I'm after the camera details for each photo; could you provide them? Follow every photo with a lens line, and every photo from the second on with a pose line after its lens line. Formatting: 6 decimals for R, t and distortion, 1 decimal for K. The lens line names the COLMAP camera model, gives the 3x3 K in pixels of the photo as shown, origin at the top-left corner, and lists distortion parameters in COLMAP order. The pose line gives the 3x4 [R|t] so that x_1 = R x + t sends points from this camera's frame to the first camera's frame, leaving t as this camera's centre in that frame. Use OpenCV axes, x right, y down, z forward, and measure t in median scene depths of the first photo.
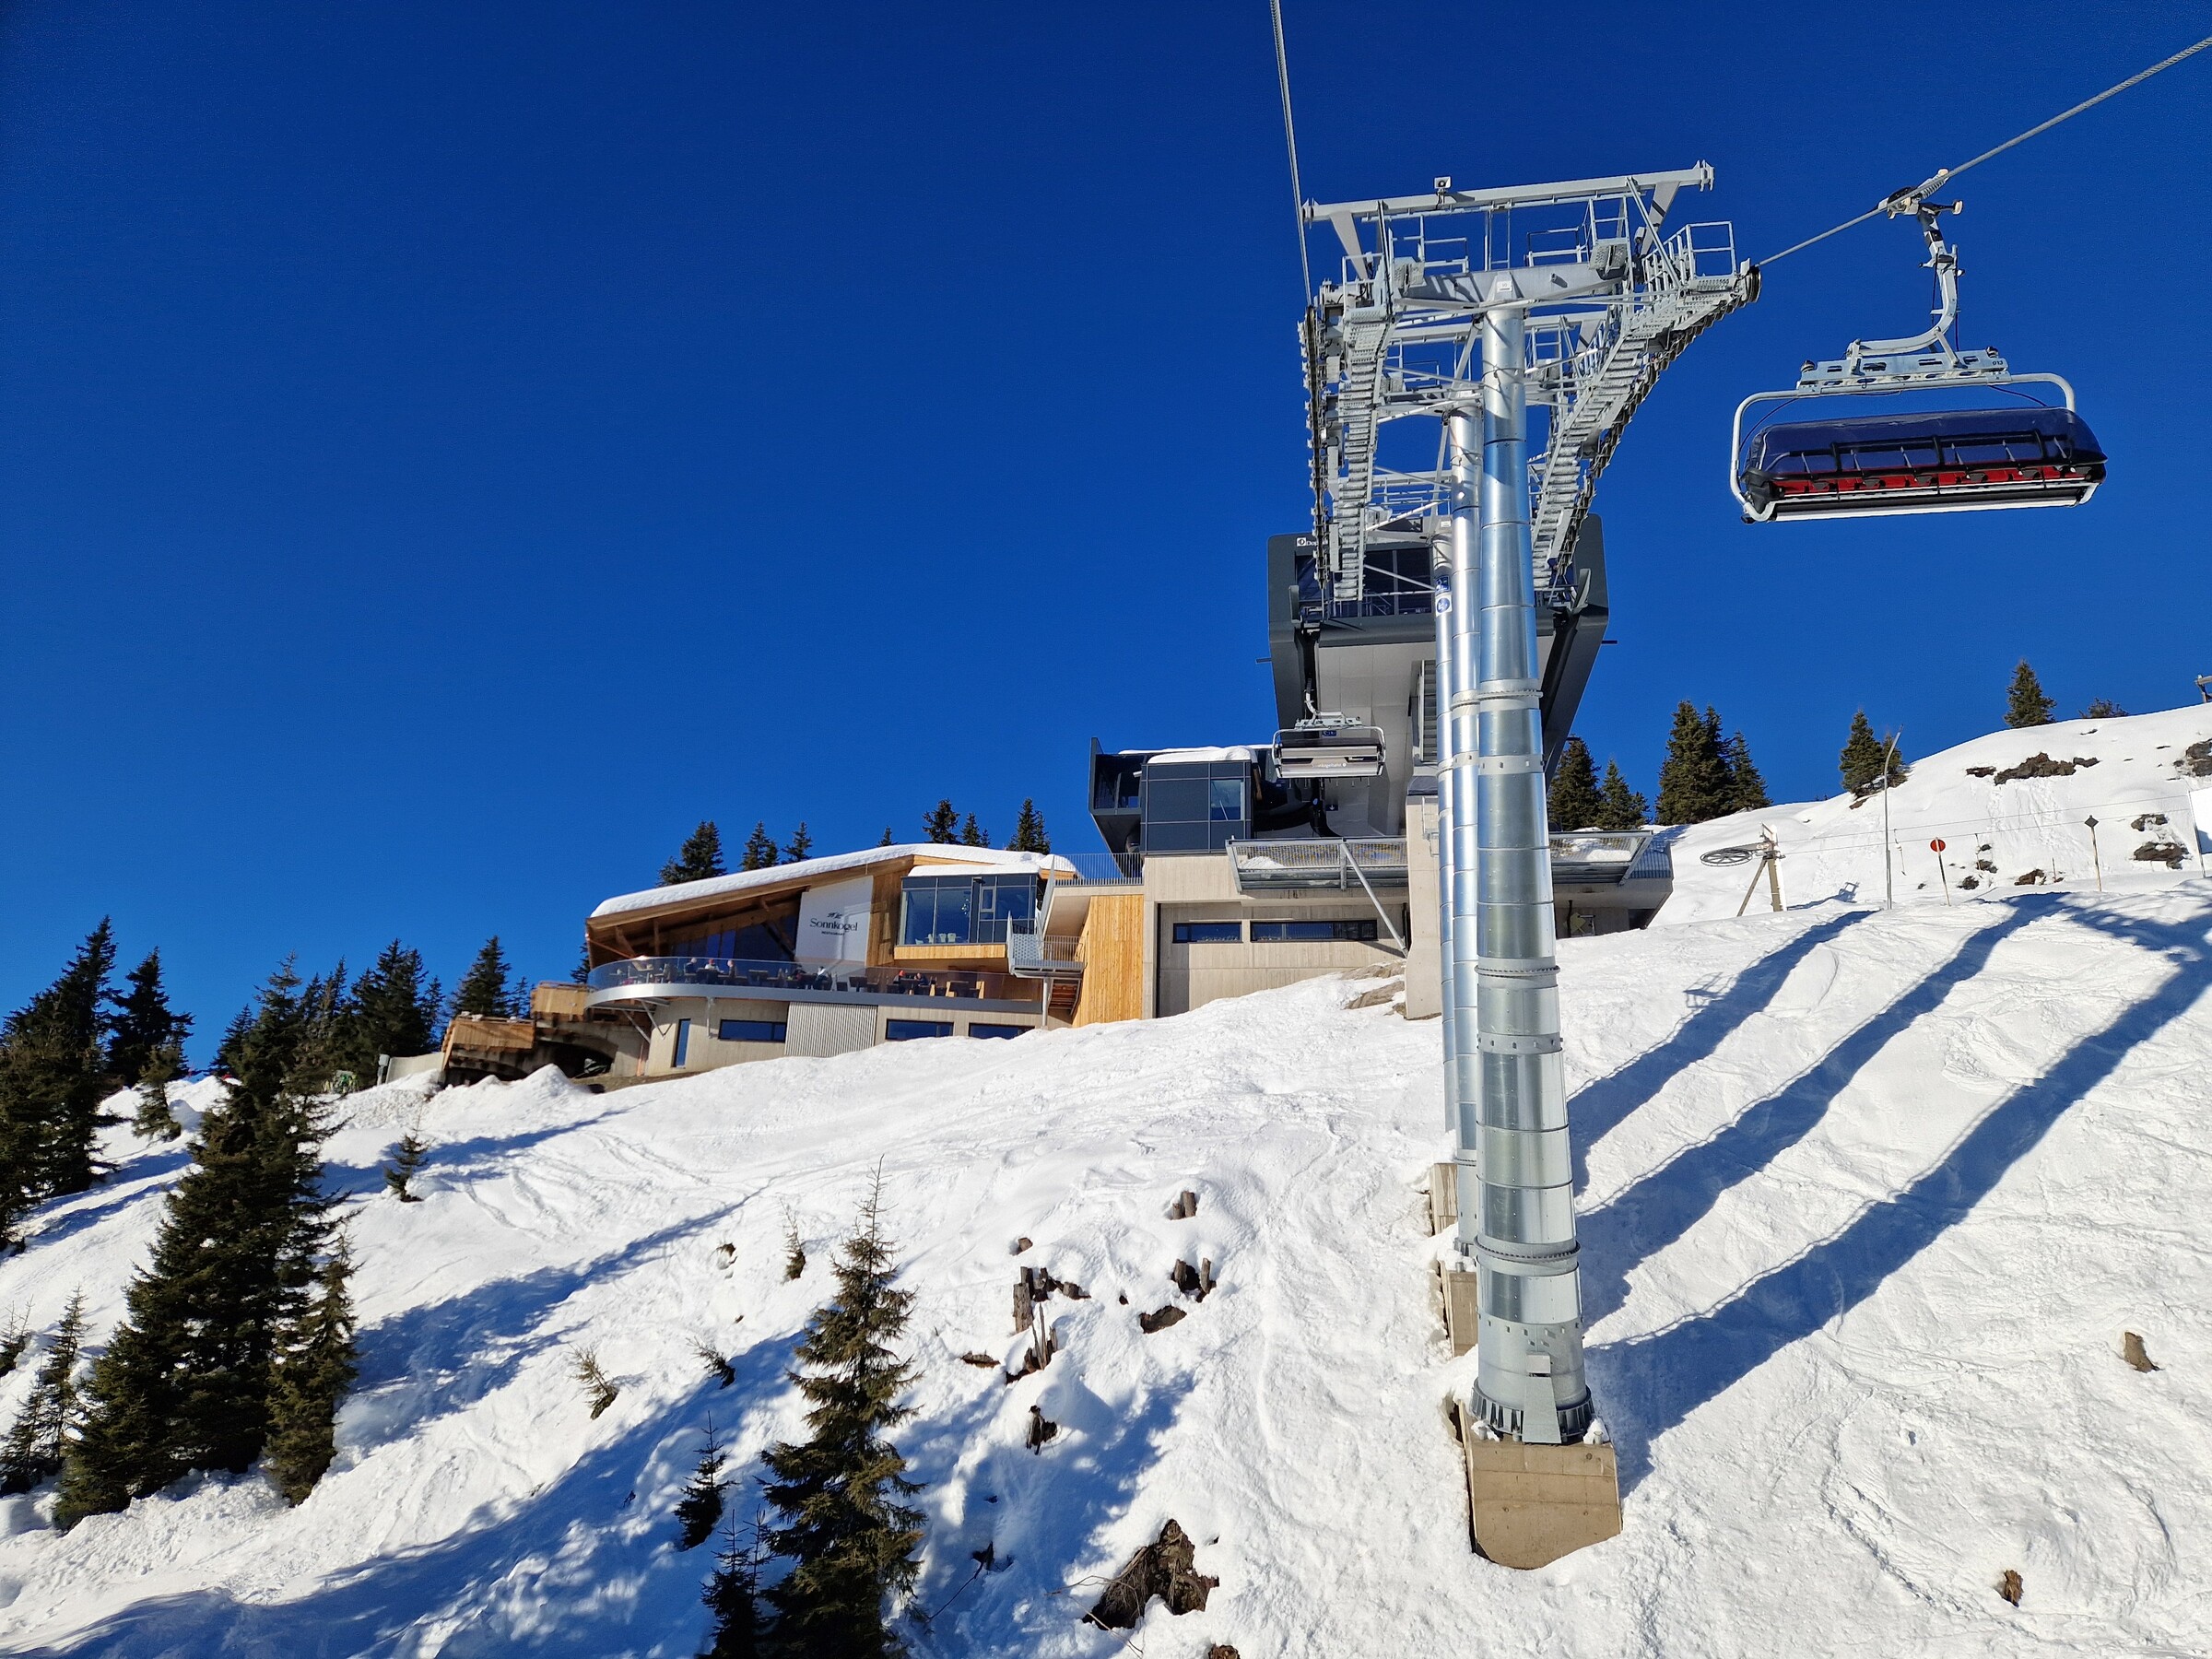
lens RADIAL K [[1583.0, 0, 1106.0], [0, 1583.0, 829.5], [0, 0, 1]] dist [0.001140, -0.000628]
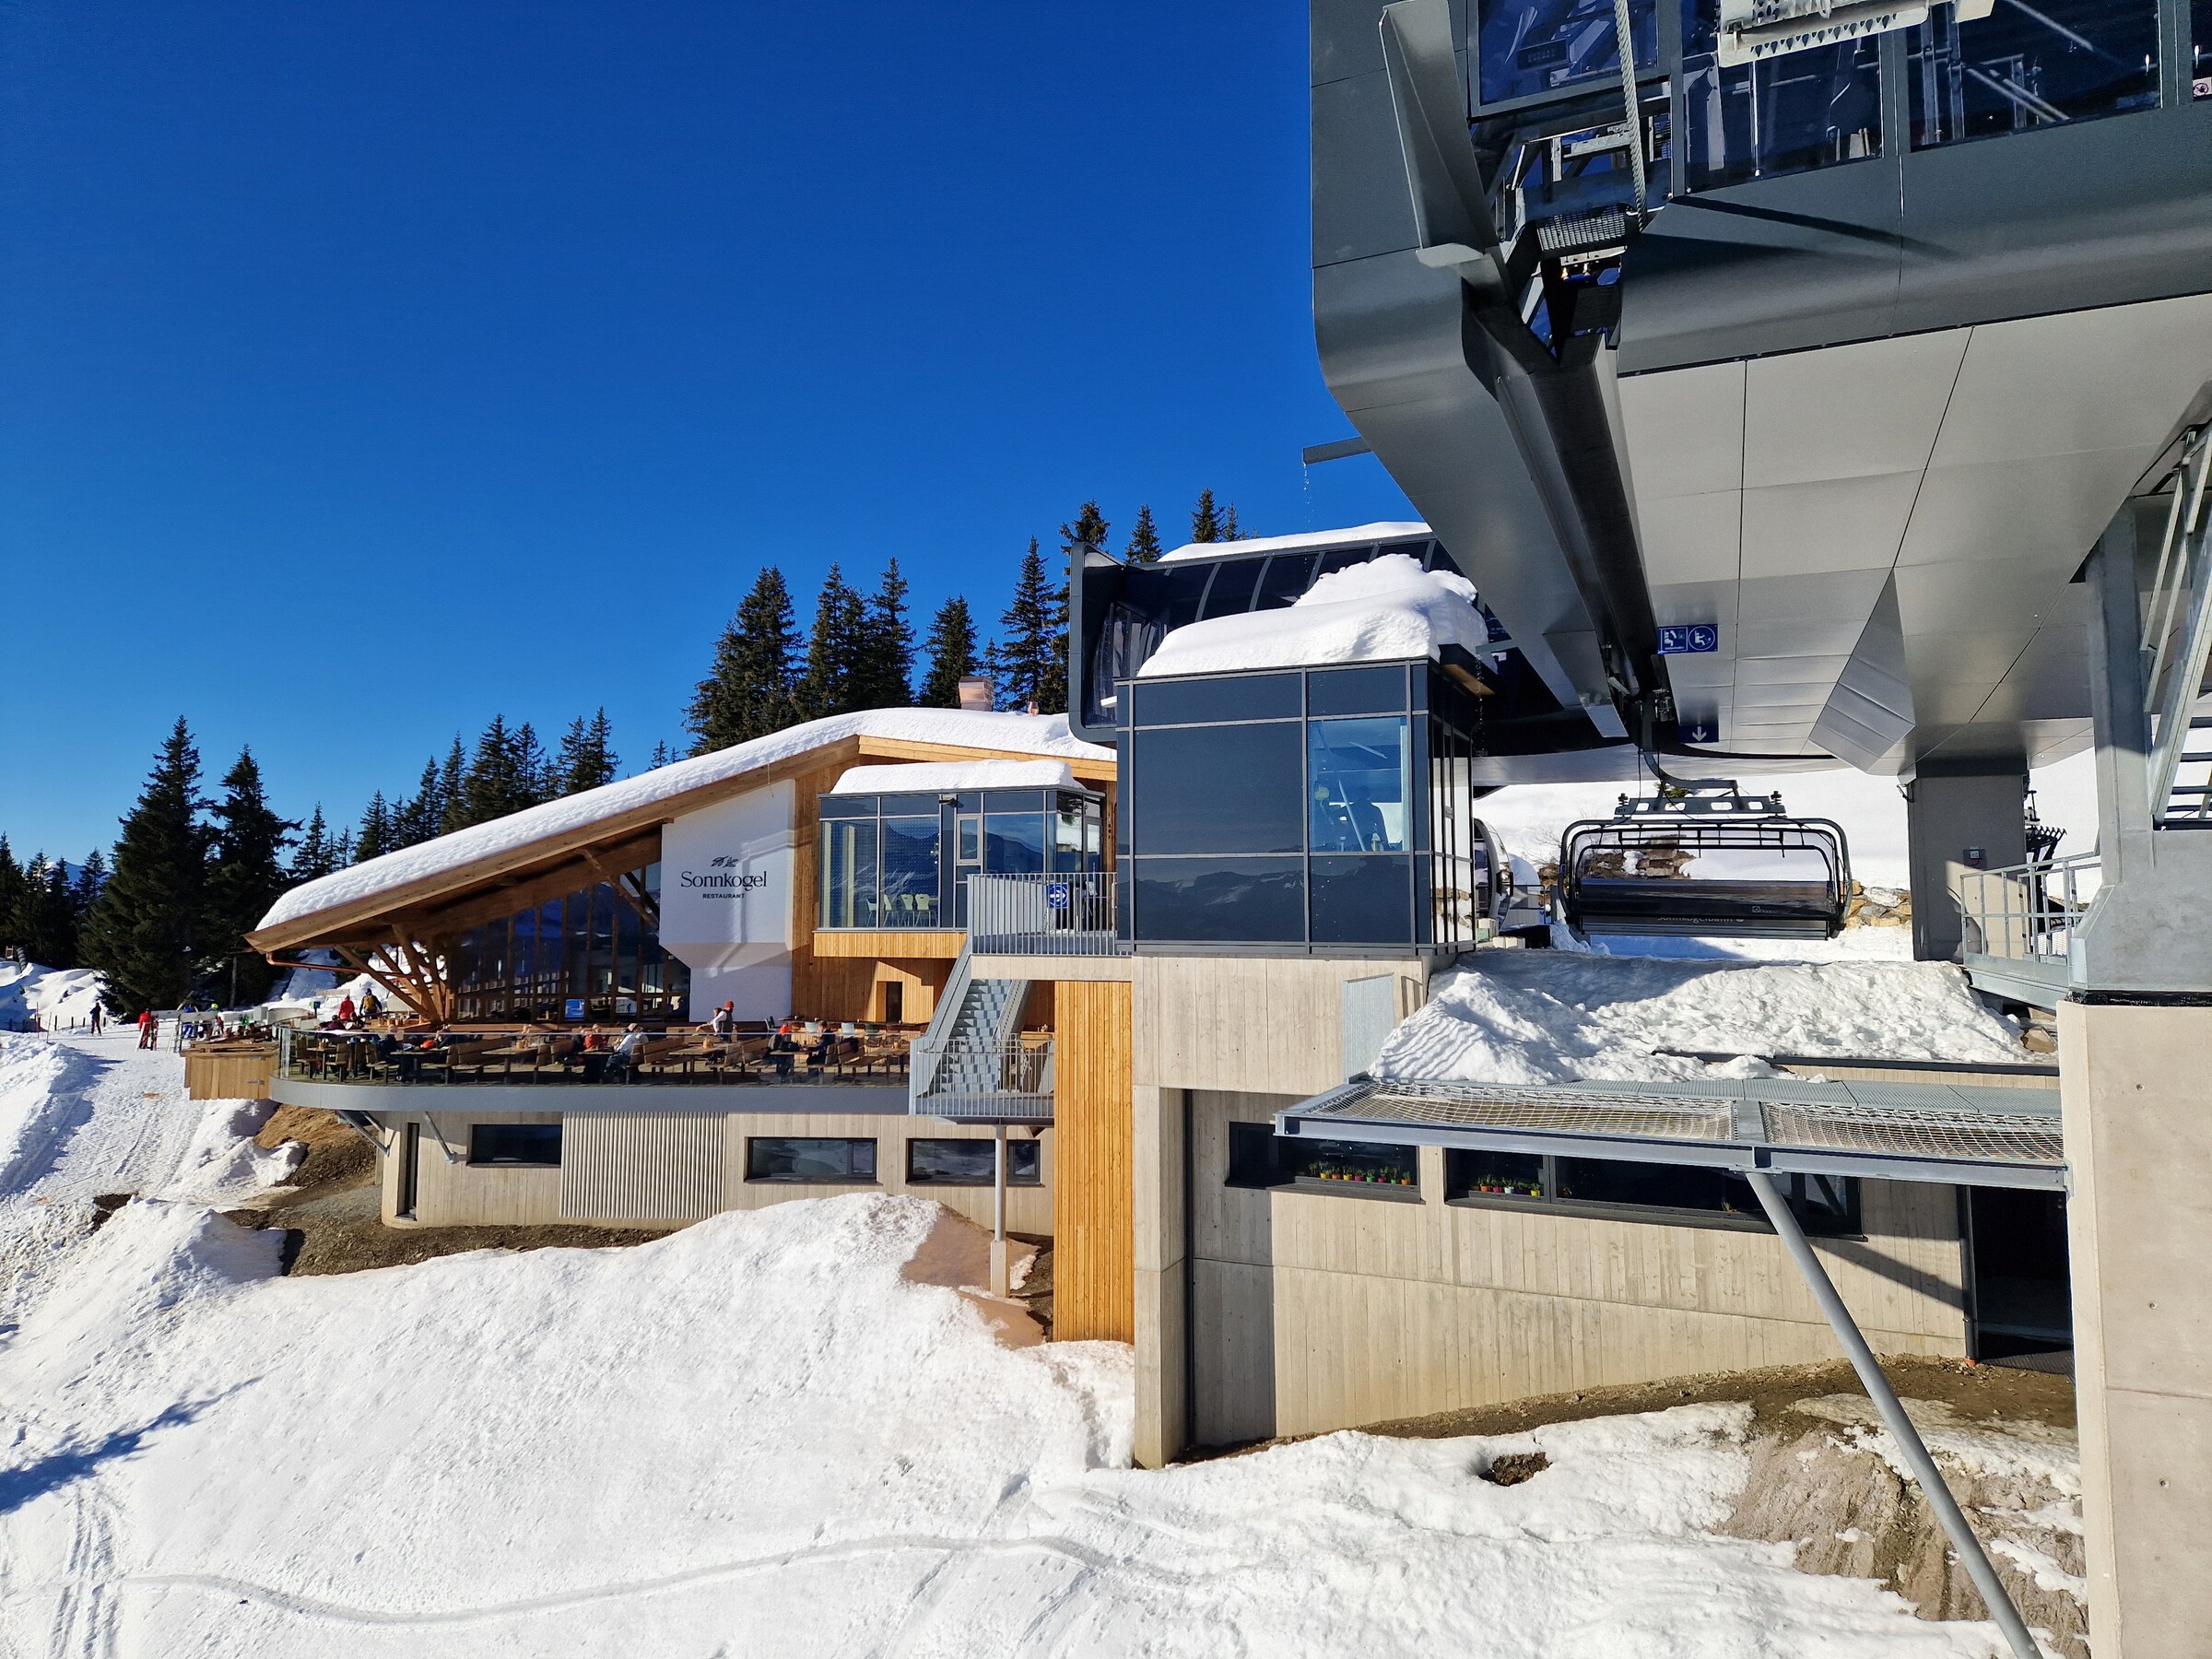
lens RADIAL K [[1583.0, 0, 1106.0], [0, 1583.0, 829.5], [0, 0, 1]] dist [0.001140, -0.000628]
pose [[0.977813, -0.053803, -0.202452, 0.069611], [0.101284, 0.967407, 0.232091, -0.070582], [0.183367, -0.247446, 0.951392, 0.507233]]
